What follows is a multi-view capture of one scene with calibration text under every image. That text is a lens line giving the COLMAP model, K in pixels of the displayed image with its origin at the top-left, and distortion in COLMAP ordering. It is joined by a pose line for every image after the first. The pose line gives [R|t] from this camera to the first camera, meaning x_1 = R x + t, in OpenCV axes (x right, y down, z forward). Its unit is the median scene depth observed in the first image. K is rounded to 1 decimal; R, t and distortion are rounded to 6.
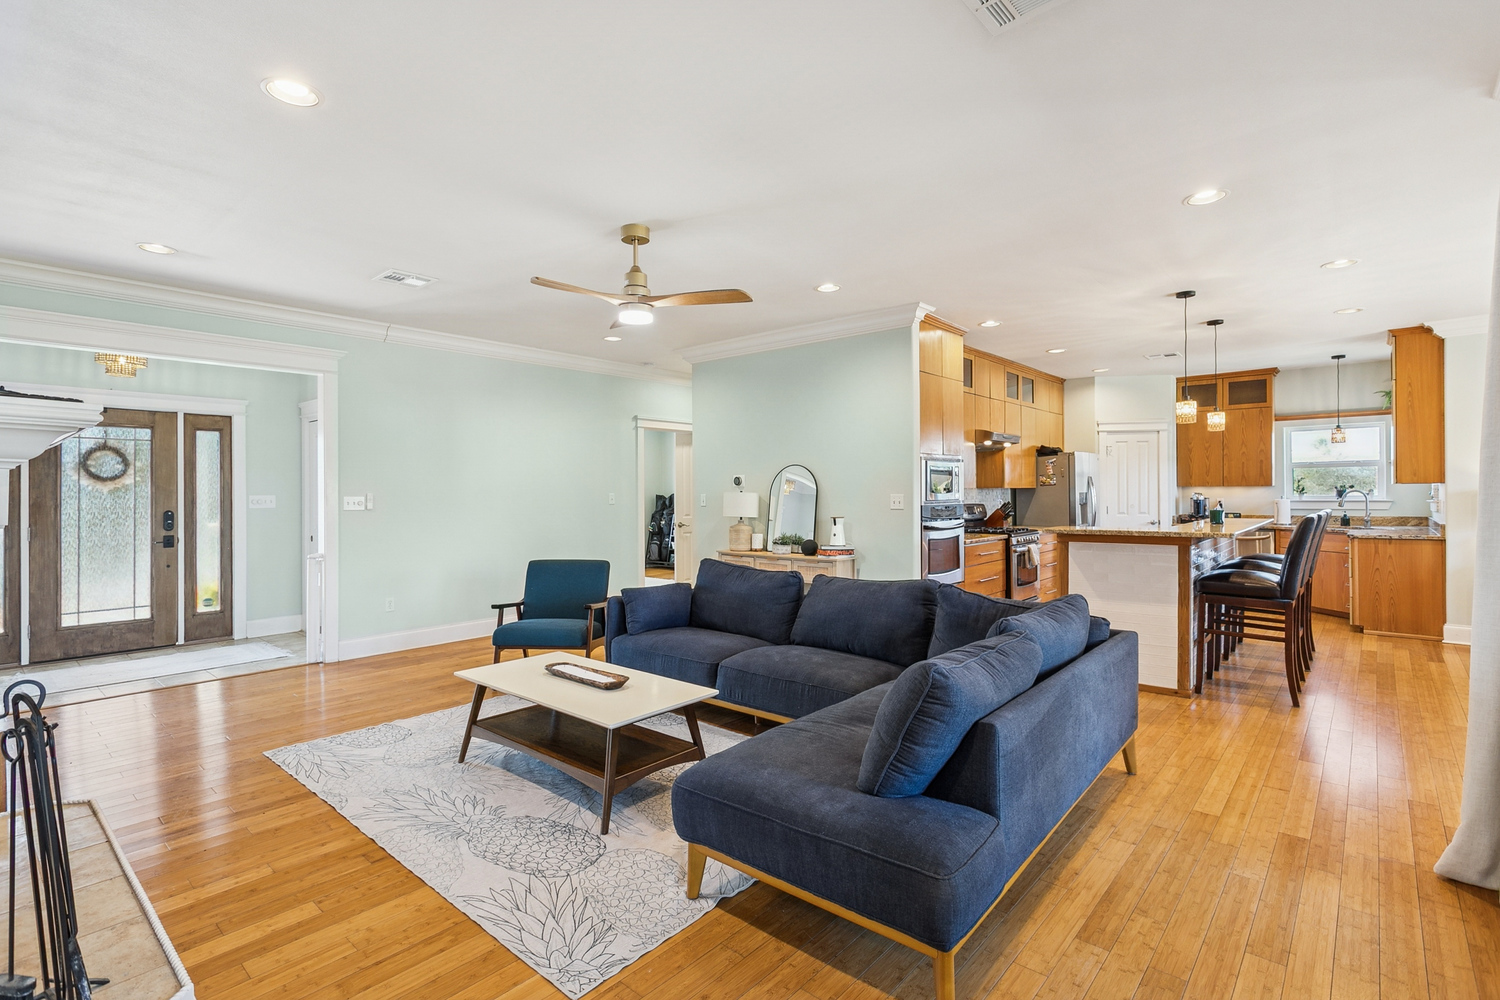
lens RADIAL K [[709.0, 0, 743.2], [0, 709.0, 496.6], [0, 0, 1]] dist [0.001377, 0.000584]
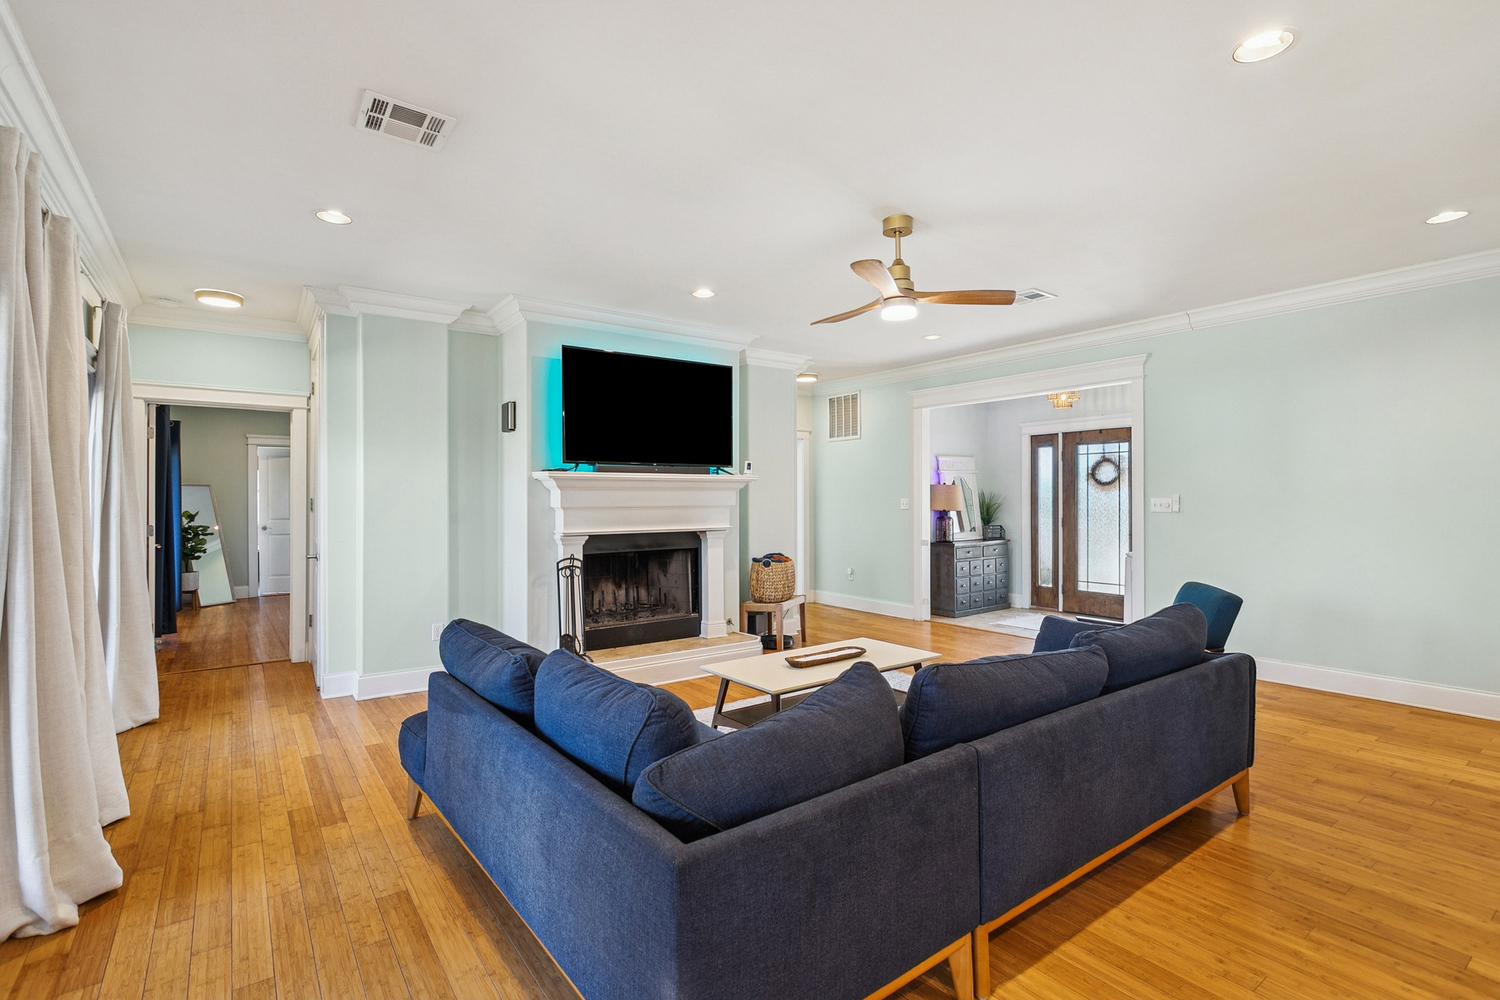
lens RADIAL K [[709.0, 0, 743.2], [0, 709.0, 496.6], [0, 0, 1]] dist [0.001377, 0.000584]
pose [[-0.217102, 0.002713, -0.976145, 0.519094], [-0.000043, 0.999996, 0.002789, -0.004883], [0.976149, 0.000648, -0.217101, 0.630052]]
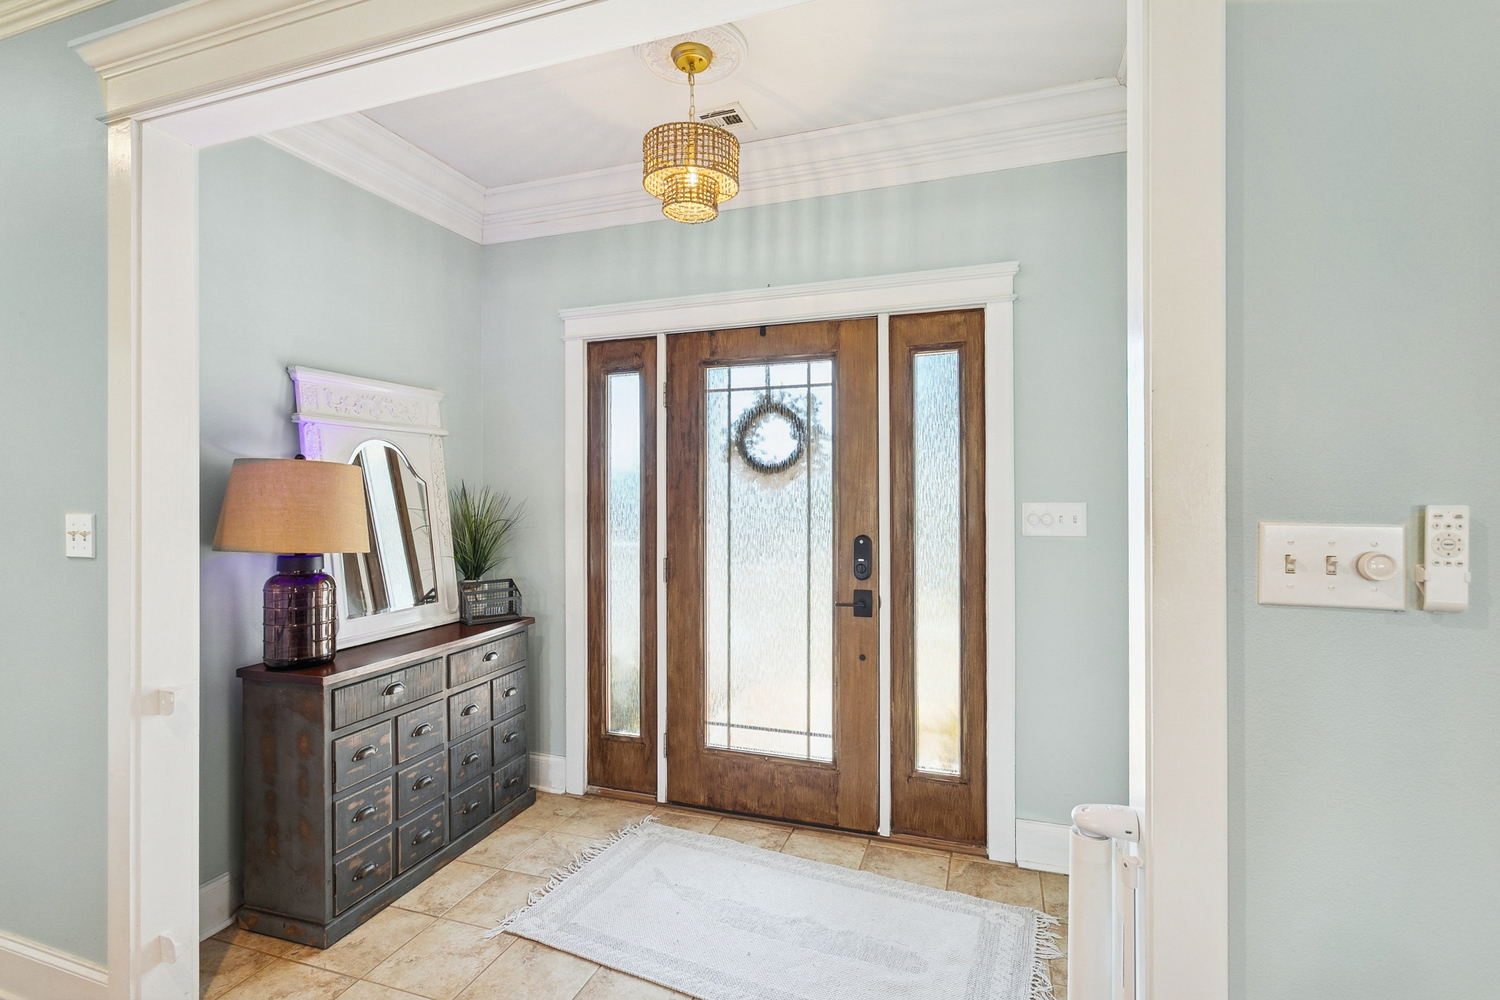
lens RADIAL K [[709.0, 0, 743.2], [0, 709.0, 496.6], [0, 0, 1]] dist [0.001377, 0.000584]
pose [[0.376133, 0.003615, -0.926559, -0.434079], [-0.002993, 0.999992, 0.002686, -0.006329], [0.926561, 0.001763, 0.376141, 0.788137]]
